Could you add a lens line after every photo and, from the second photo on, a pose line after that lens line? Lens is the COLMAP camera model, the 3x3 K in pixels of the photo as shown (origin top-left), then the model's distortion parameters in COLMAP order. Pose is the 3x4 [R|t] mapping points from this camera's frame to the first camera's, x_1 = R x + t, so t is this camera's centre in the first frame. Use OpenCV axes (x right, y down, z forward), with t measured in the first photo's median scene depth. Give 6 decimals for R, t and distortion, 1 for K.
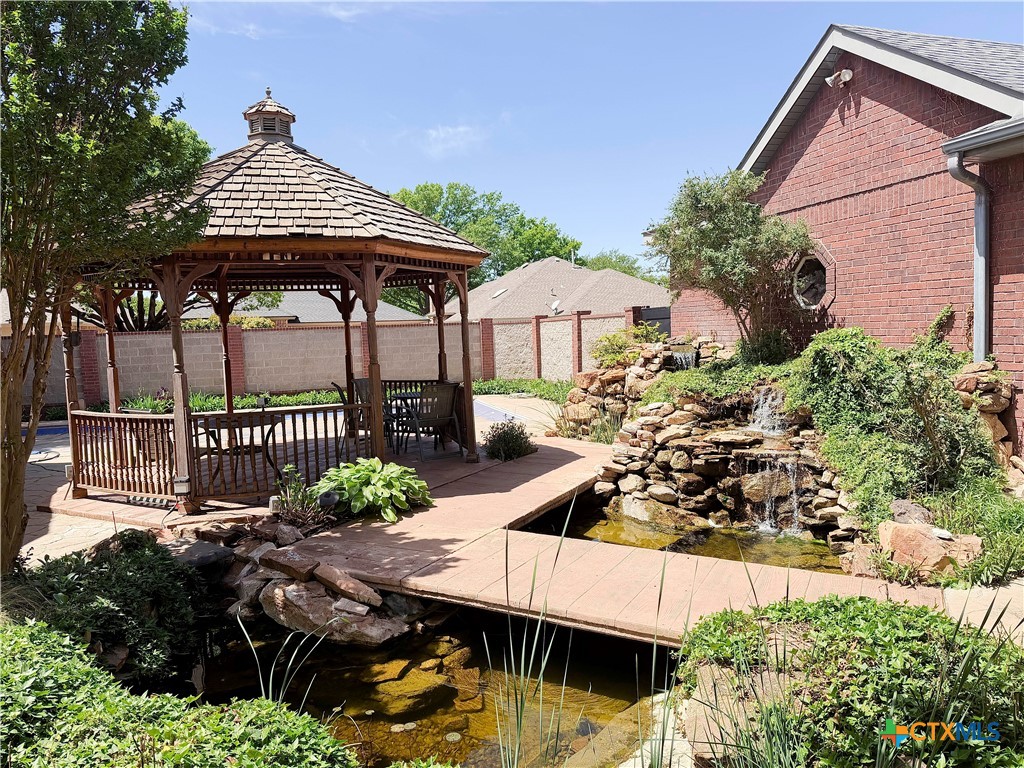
lens RADIAL K [[727.6, 0, 509.2], [0, 727.6, 376.4], [0, 0, 1]] dist [0.013741, -0.000538]
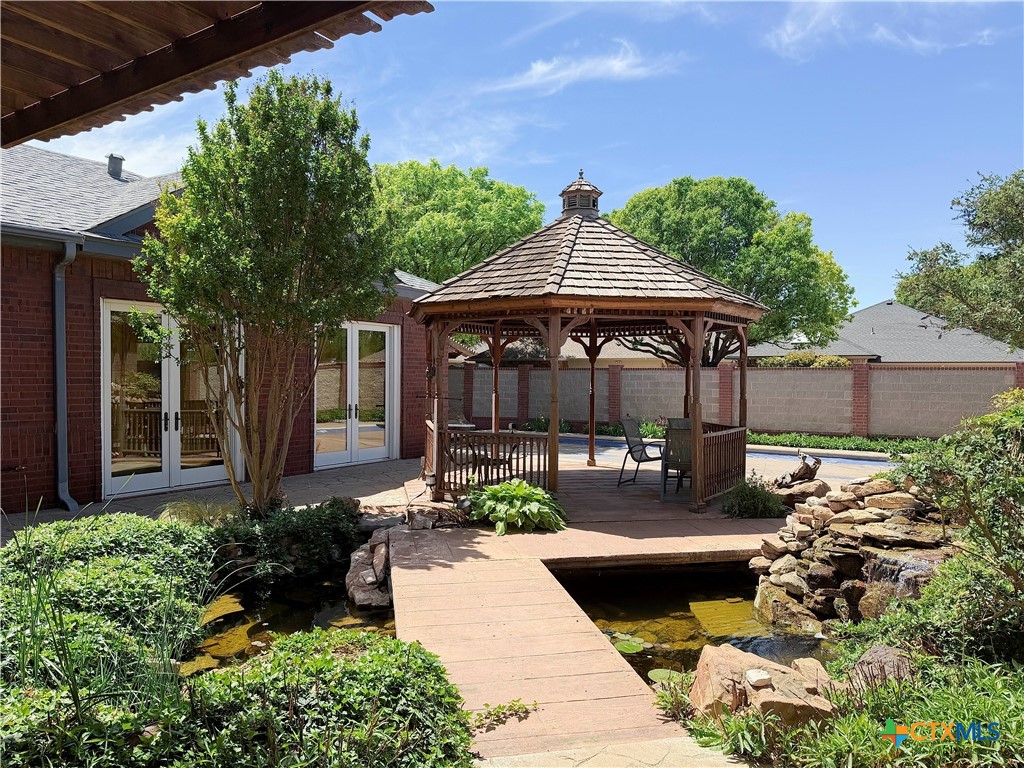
lens RADIAL K [[727.6, 0, 509.2], [0, 727.6, 388.3], [0, 0, 1]] dist [0.013741, -0.000538]
pose [[0.630704, 0.053424, -0.774182, 0.546768], [-0.077946, 0.996944, 0.005296, -0.033511], [0.772099, 0.057004, 0.632941, 0.182039]]
